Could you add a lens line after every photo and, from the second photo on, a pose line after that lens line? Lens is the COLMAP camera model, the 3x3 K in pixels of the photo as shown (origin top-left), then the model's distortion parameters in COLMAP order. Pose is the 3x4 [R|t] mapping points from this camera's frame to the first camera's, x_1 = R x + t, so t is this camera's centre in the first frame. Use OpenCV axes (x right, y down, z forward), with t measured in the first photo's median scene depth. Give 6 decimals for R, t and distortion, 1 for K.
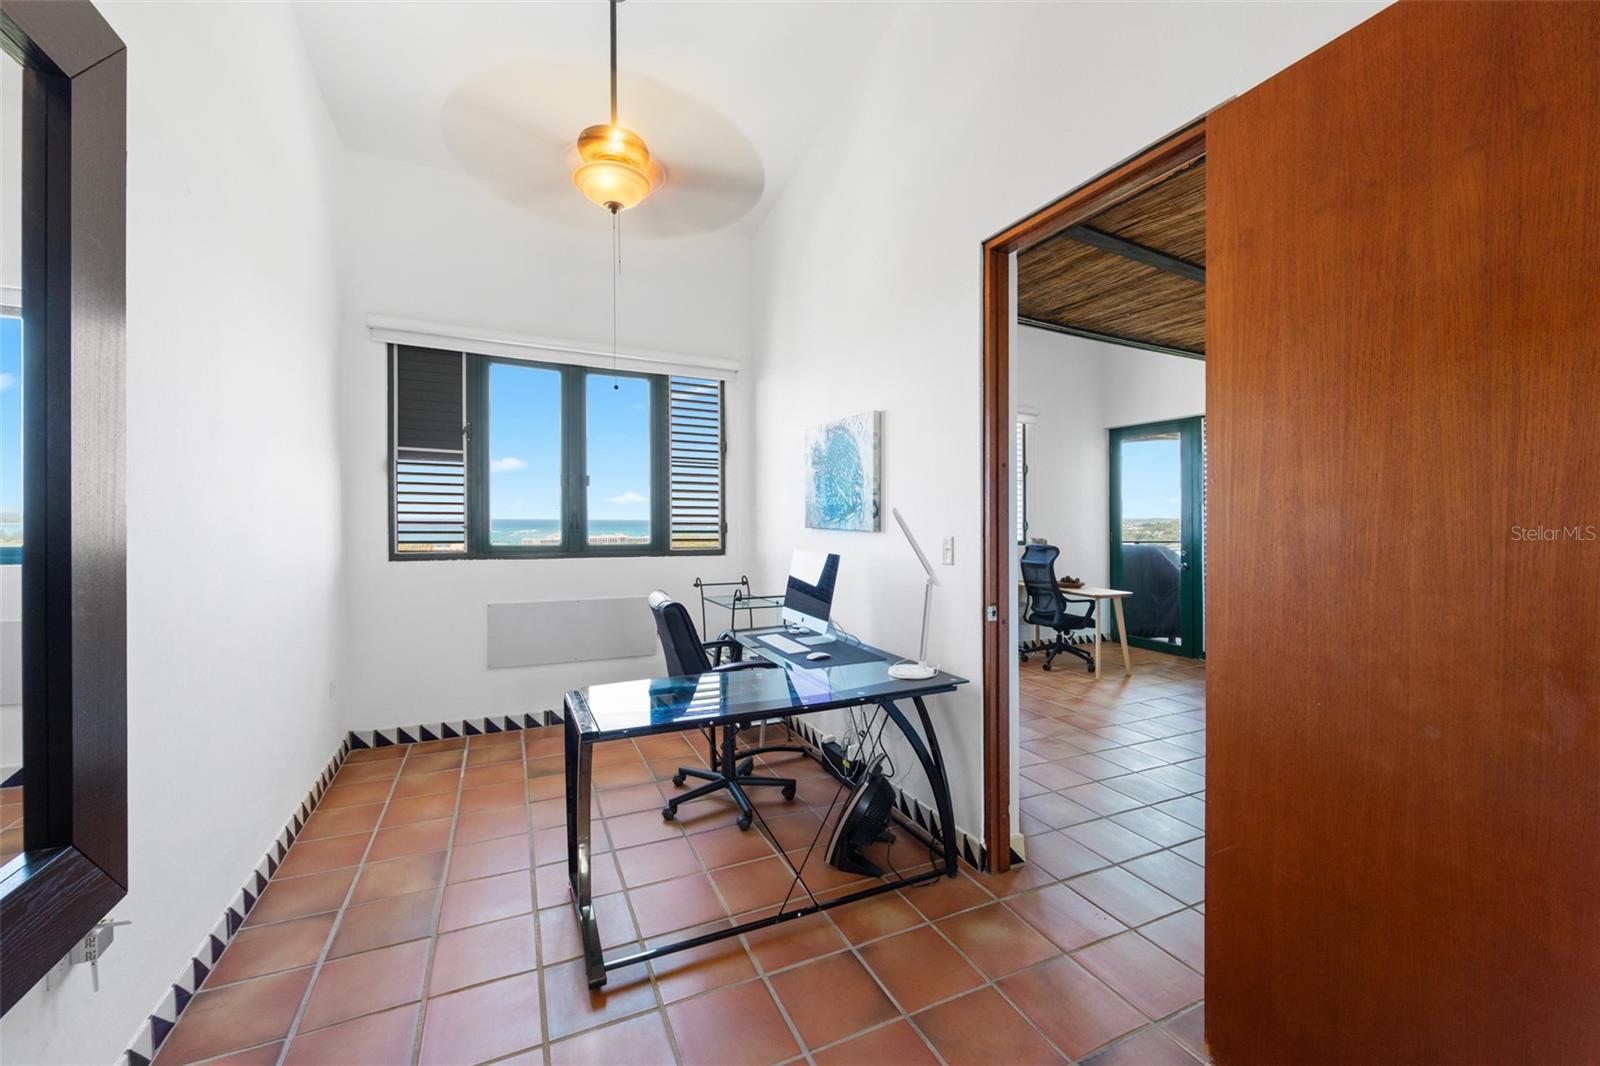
lens RADIAL K [[626.9, 0, 798.8], [0, 626.9, 538.5], [0, 0, 1]] dist [-0.000169, -0.000015]
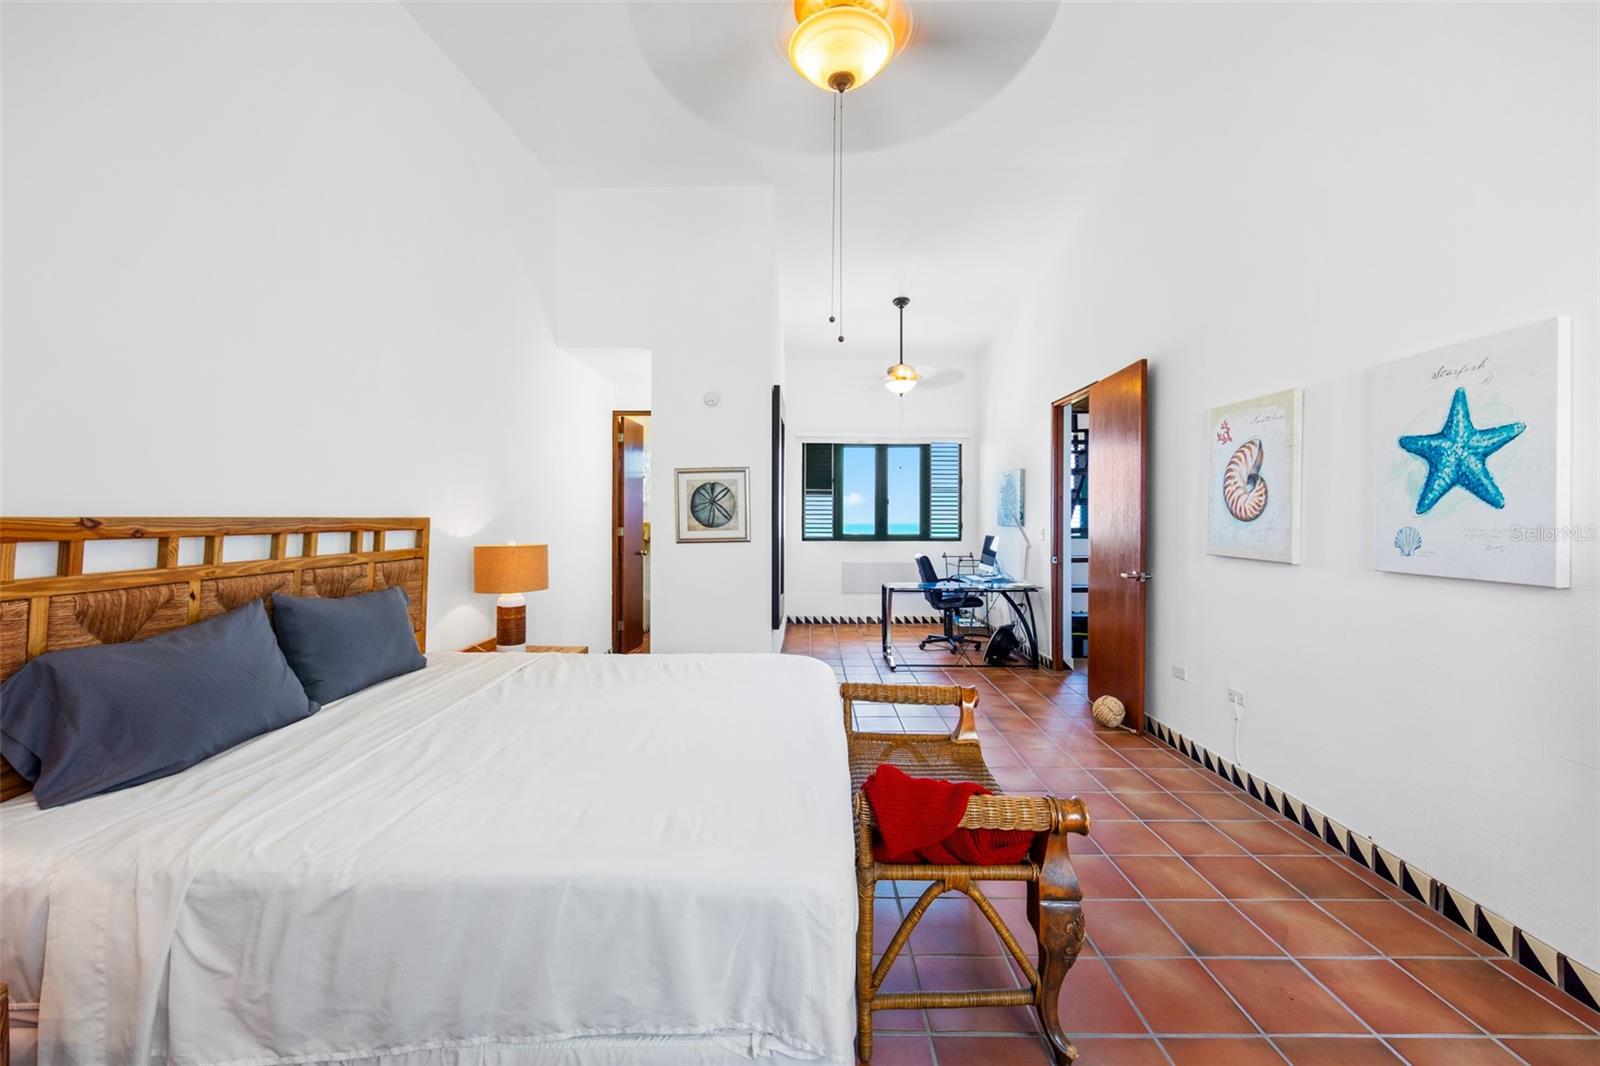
lens RADIAL K [[626.9, 0, 798.8], [0, 626.9, 538.5], [0, 0, 1]] dist [-0.000169, -0.000015]
pose [[0.899362, 0.005739, -0.437167, 0.288292], [-0.007080, 0.999974, -0.001436, 0.029095], [0.437148, 0.004387, 0.899379, -0.942725]]
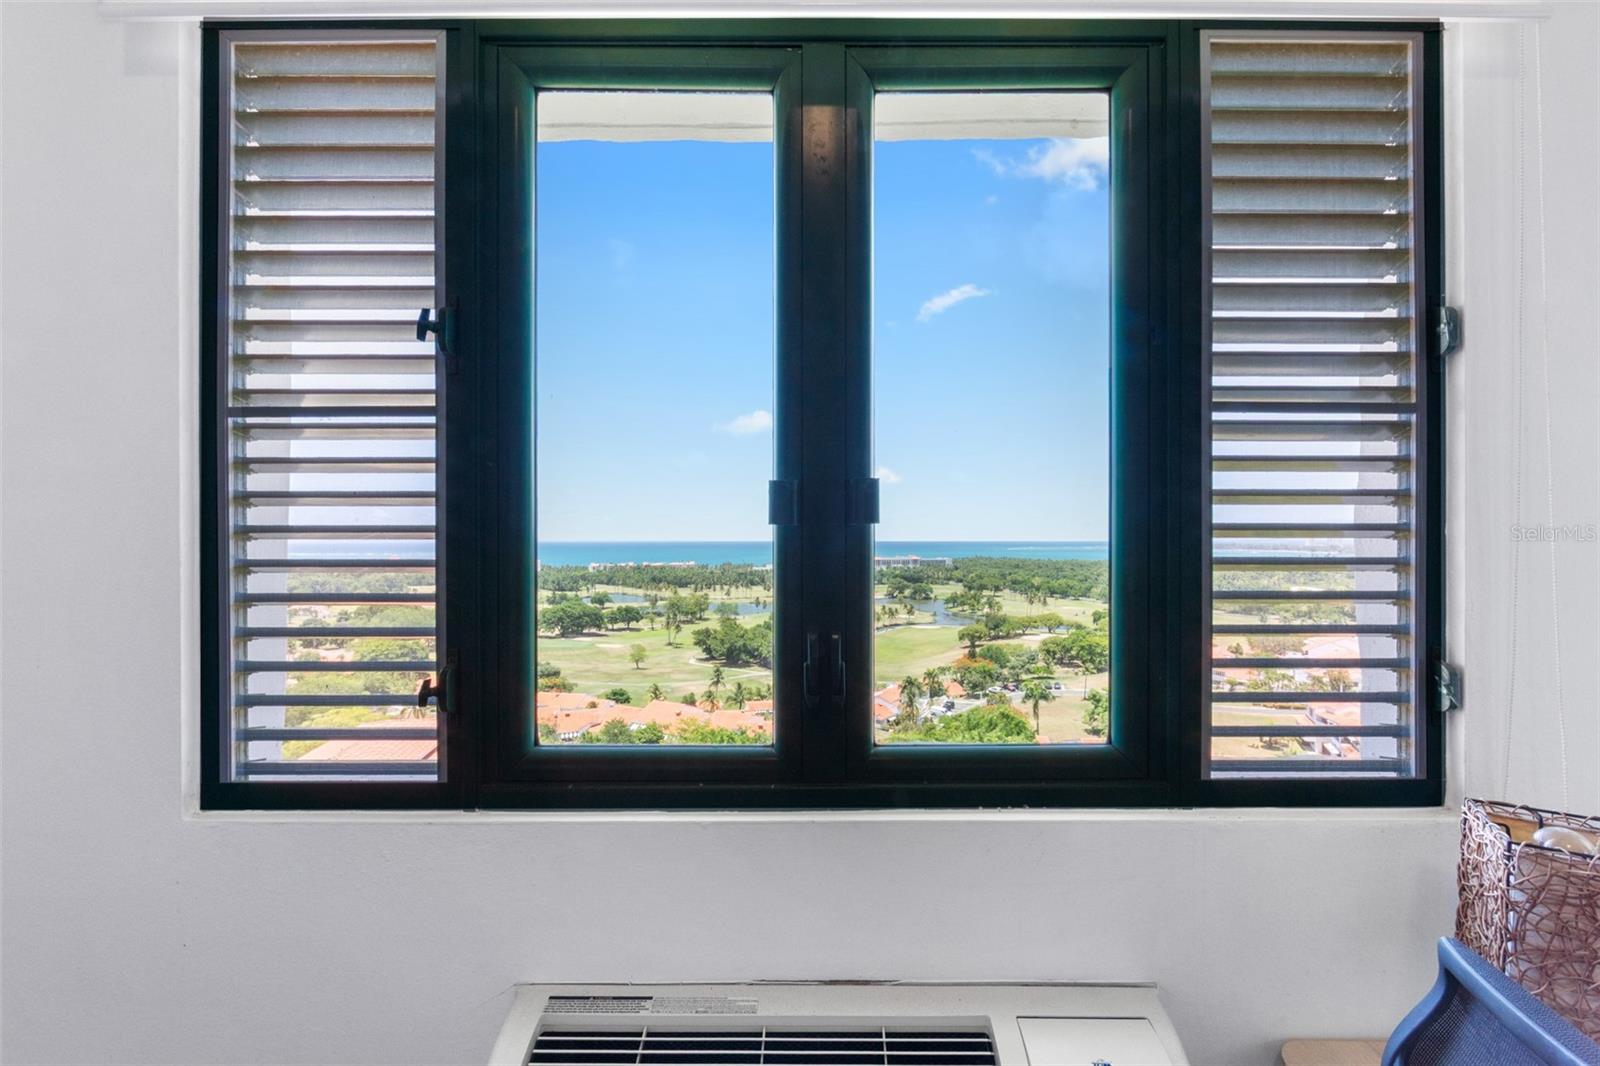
lens RADIAL K [[626.9, 0, 798.8], [0, 626.9, 538.5], [0, 0, 1]] dist [-0.000169, -0.000015]
pose [[0.904318, 0.004762, -0.426834, -0.271849], [-0.005142, 0.999987, 0.000260, -0.082141], [0.426829, 0.001960, 0.904330, 0.805840]]
